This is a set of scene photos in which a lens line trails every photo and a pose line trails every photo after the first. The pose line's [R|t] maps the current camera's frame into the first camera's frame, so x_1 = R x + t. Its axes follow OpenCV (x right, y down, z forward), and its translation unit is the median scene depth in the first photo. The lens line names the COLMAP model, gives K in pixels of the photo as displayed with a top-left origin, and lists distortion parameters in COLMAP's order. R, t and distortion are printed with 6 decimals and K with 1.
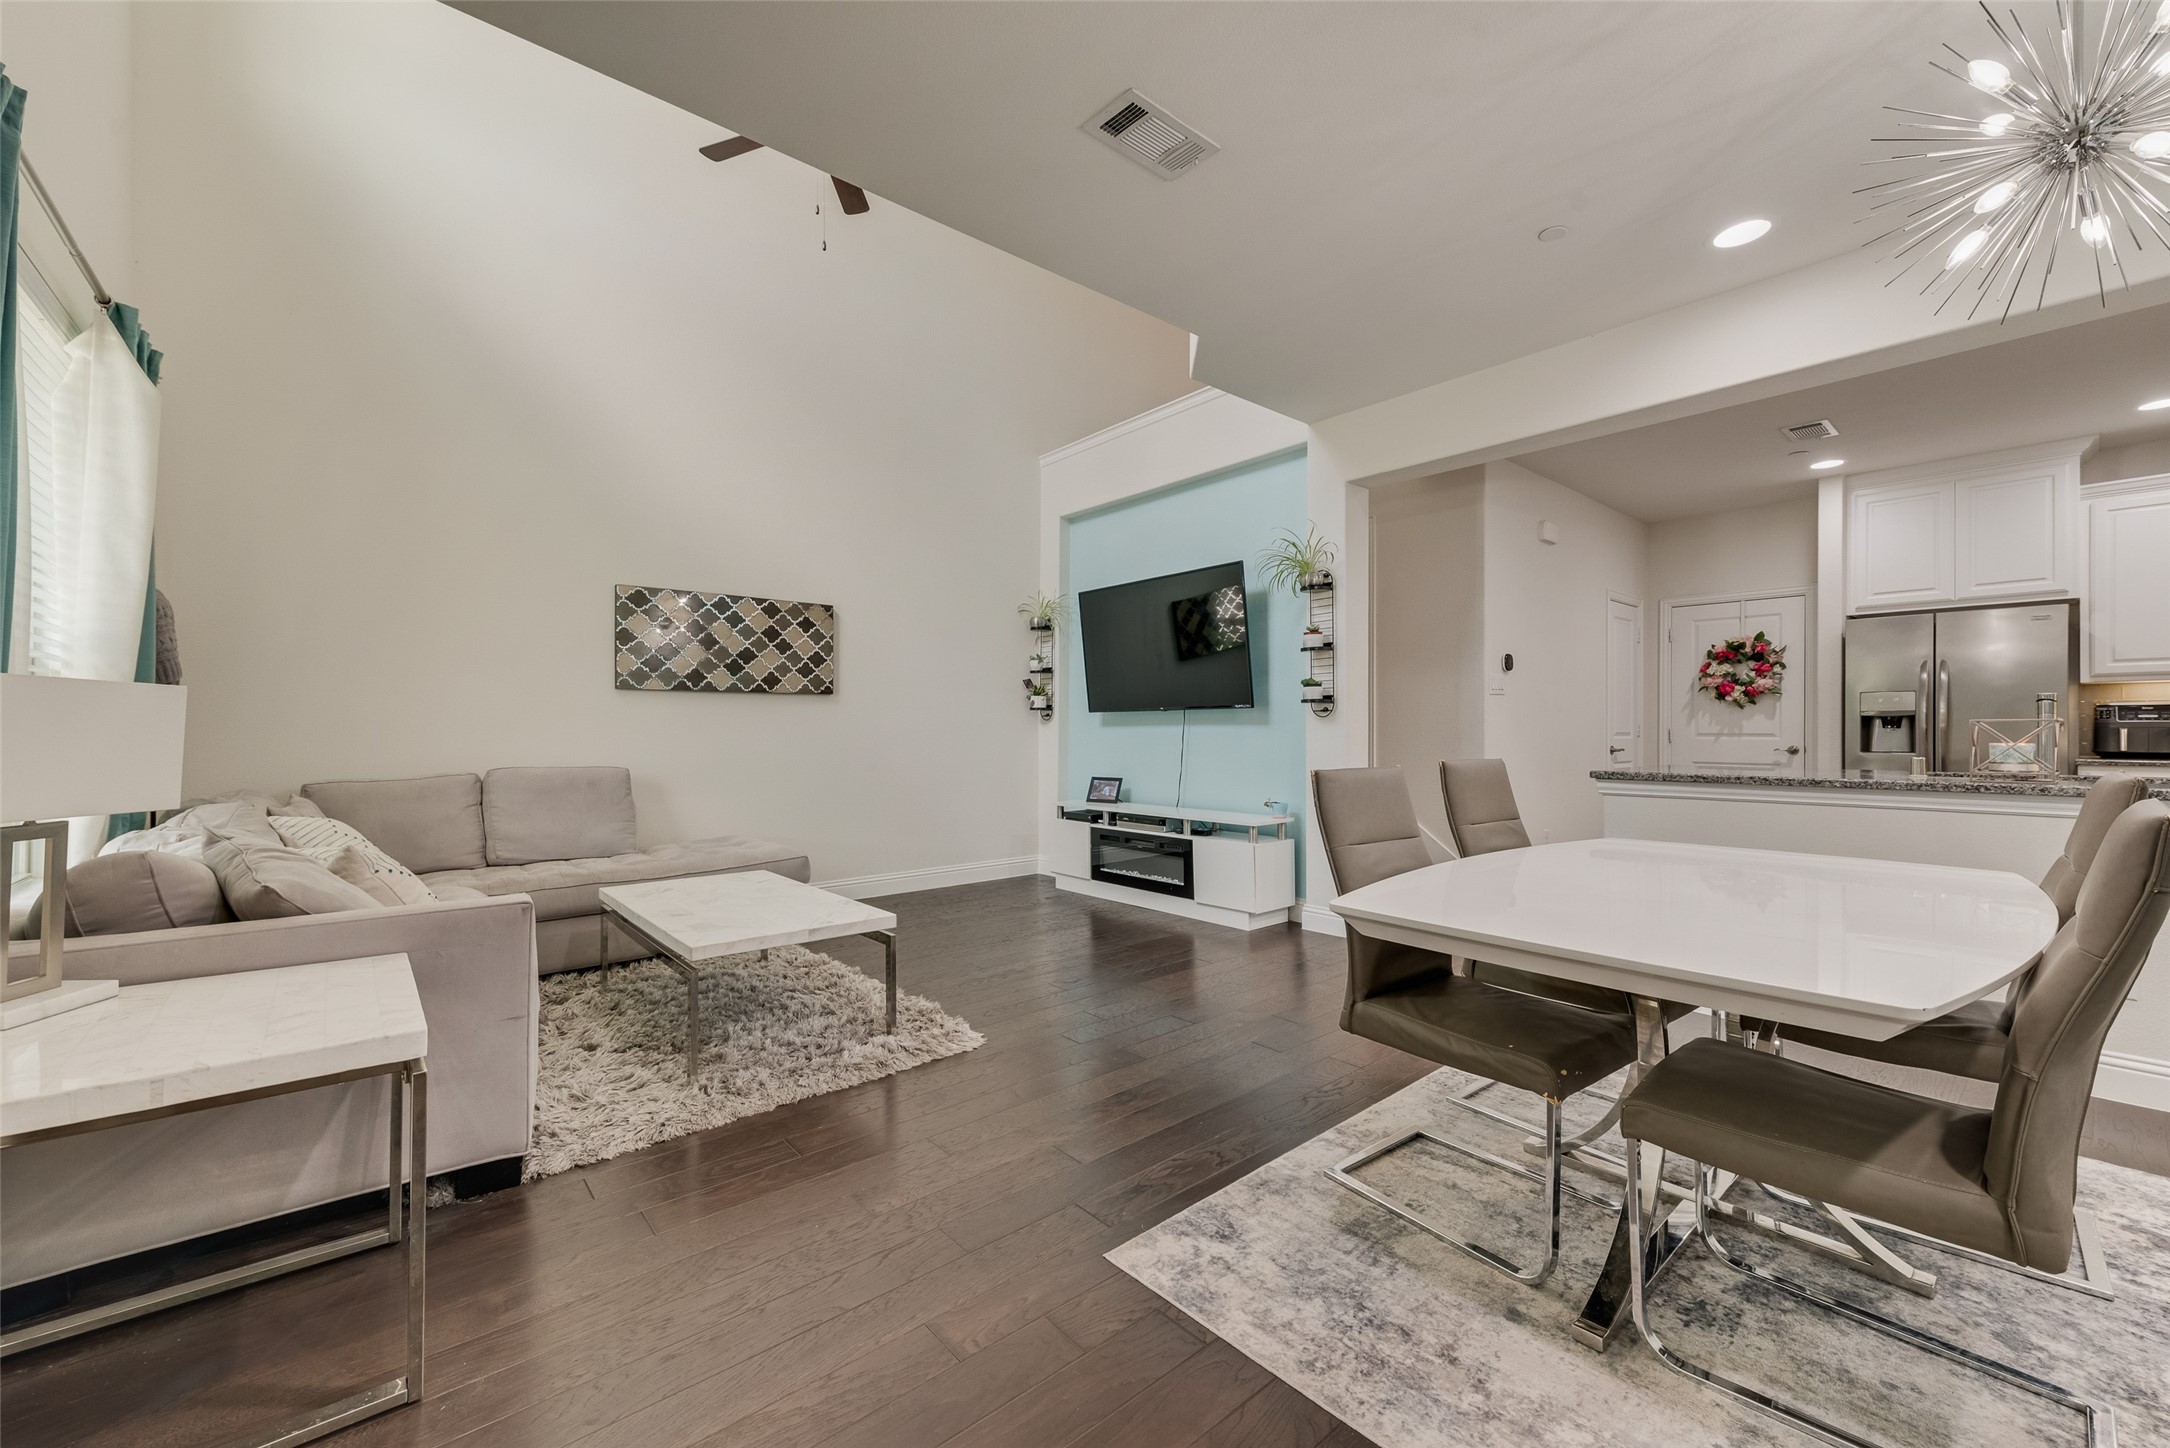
lens RADIAL K [[852.5, 0, 1078.6], [0, 852.5, 731.7], [0, 0, 1]] dist [0.014281, -0.003599]
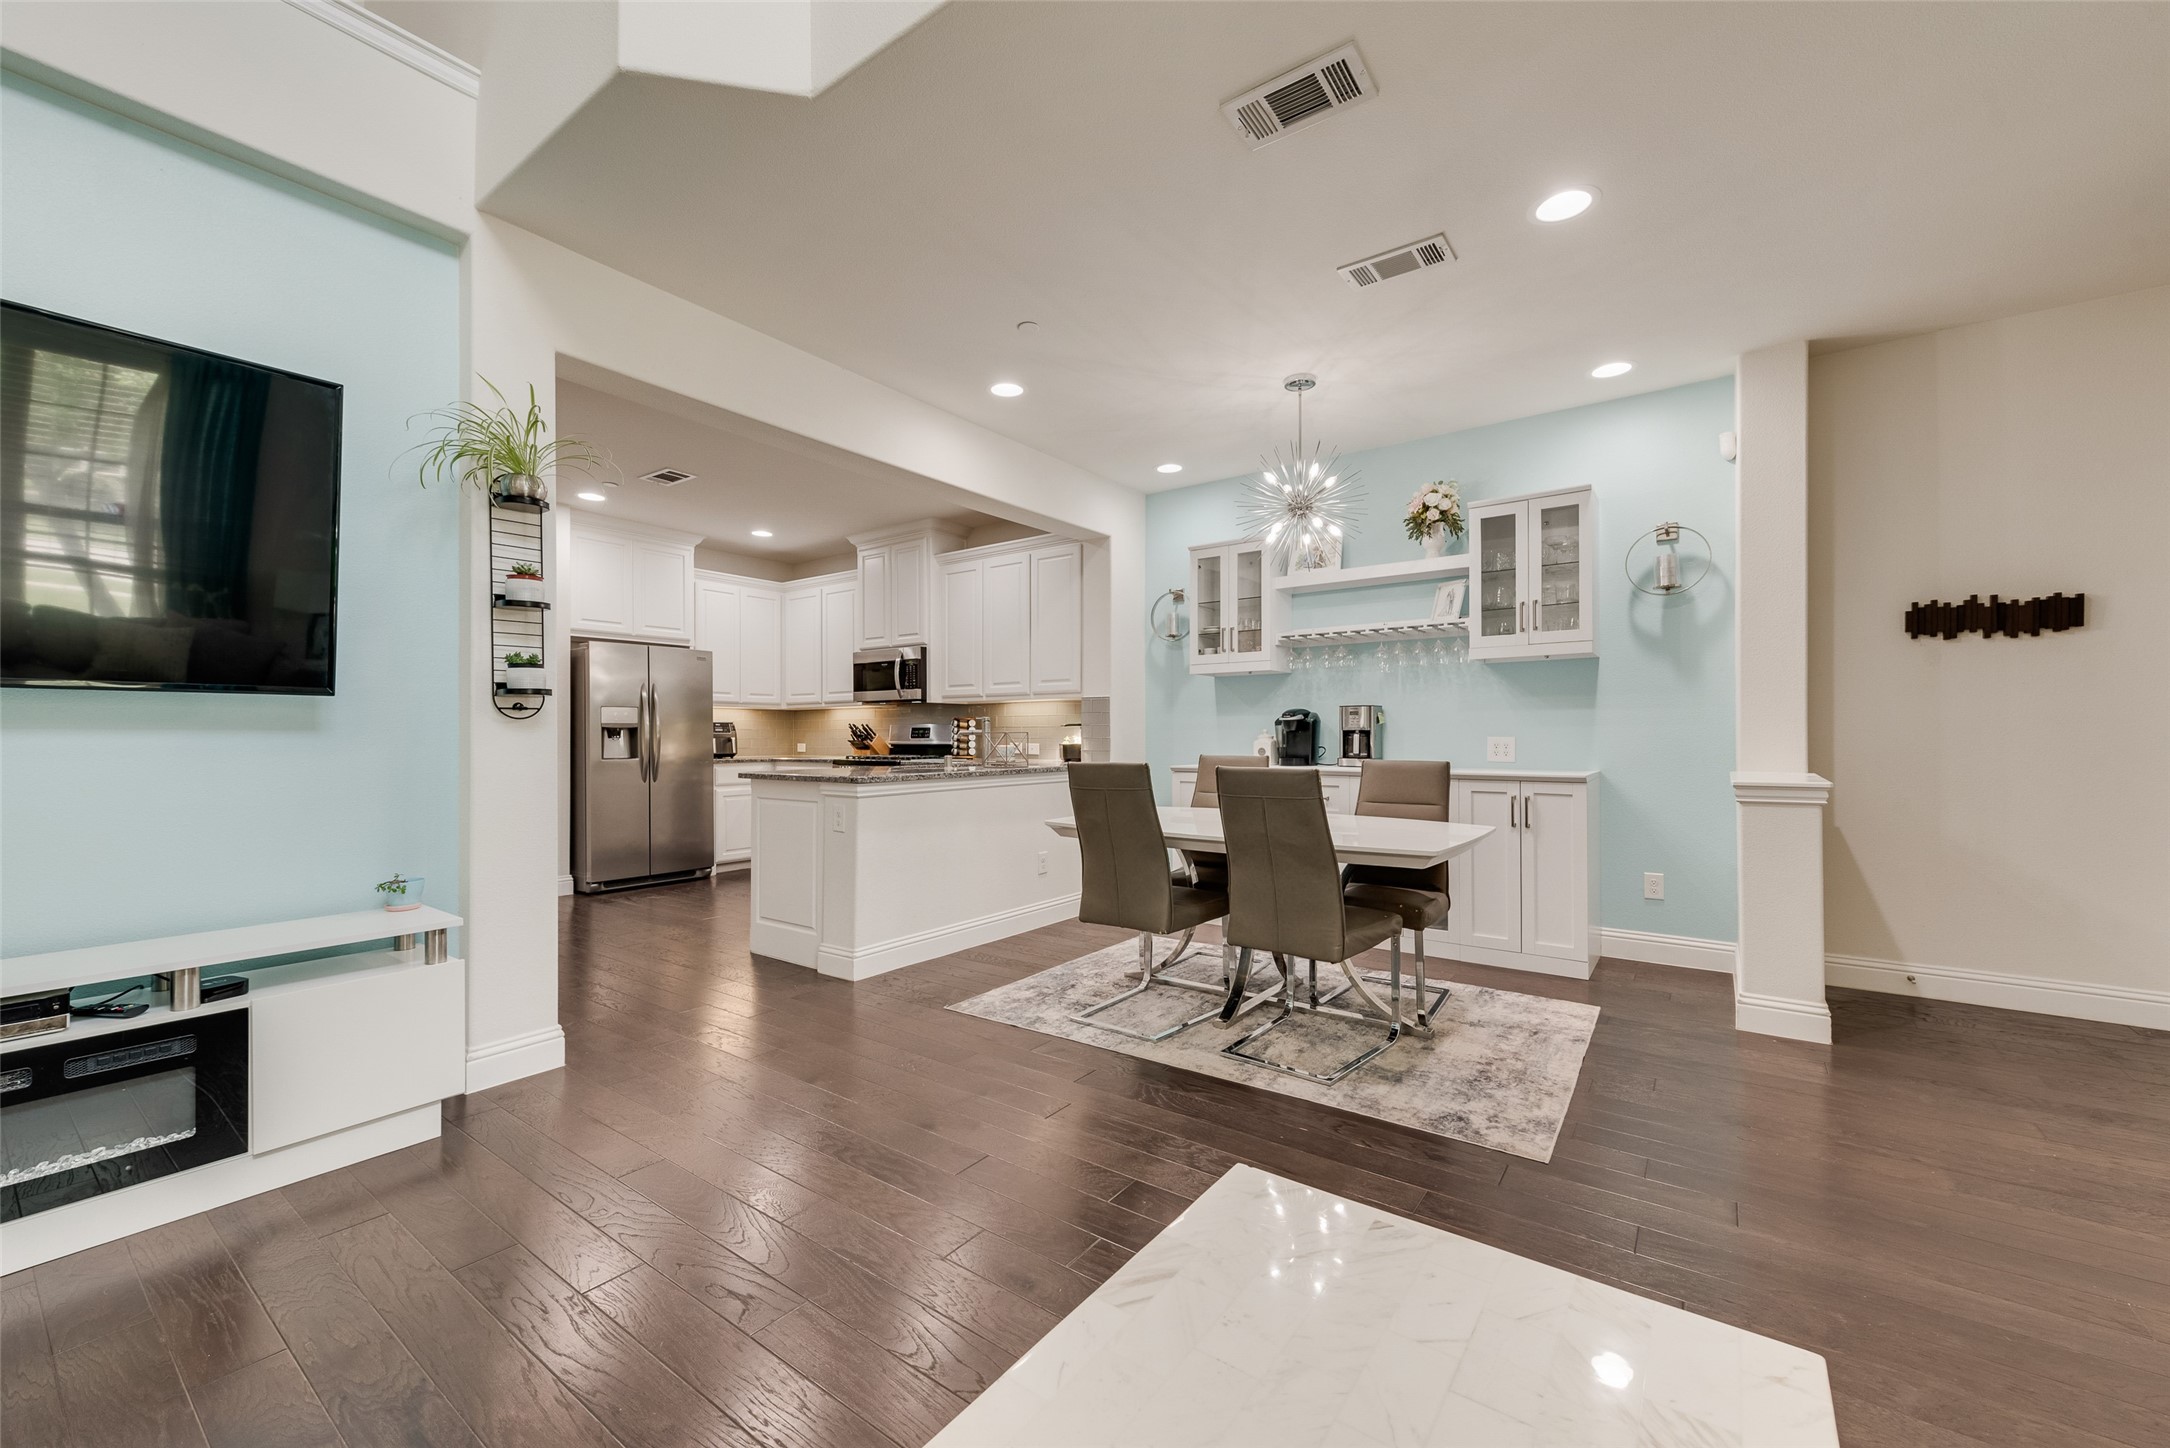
lens RADIAL K [[852.5, 0, 1090.0], [0, 852.5, 731.2], [0, 0, 1]] dist [0.014281, -0.003599]
pose [[-0.235296, 0.007475, 0.971895, -0.358149], [0.006845, 0.999958, -0.006033, -0.001690], [-0.971900, 0.005233, -0.235337, 0.677745]]
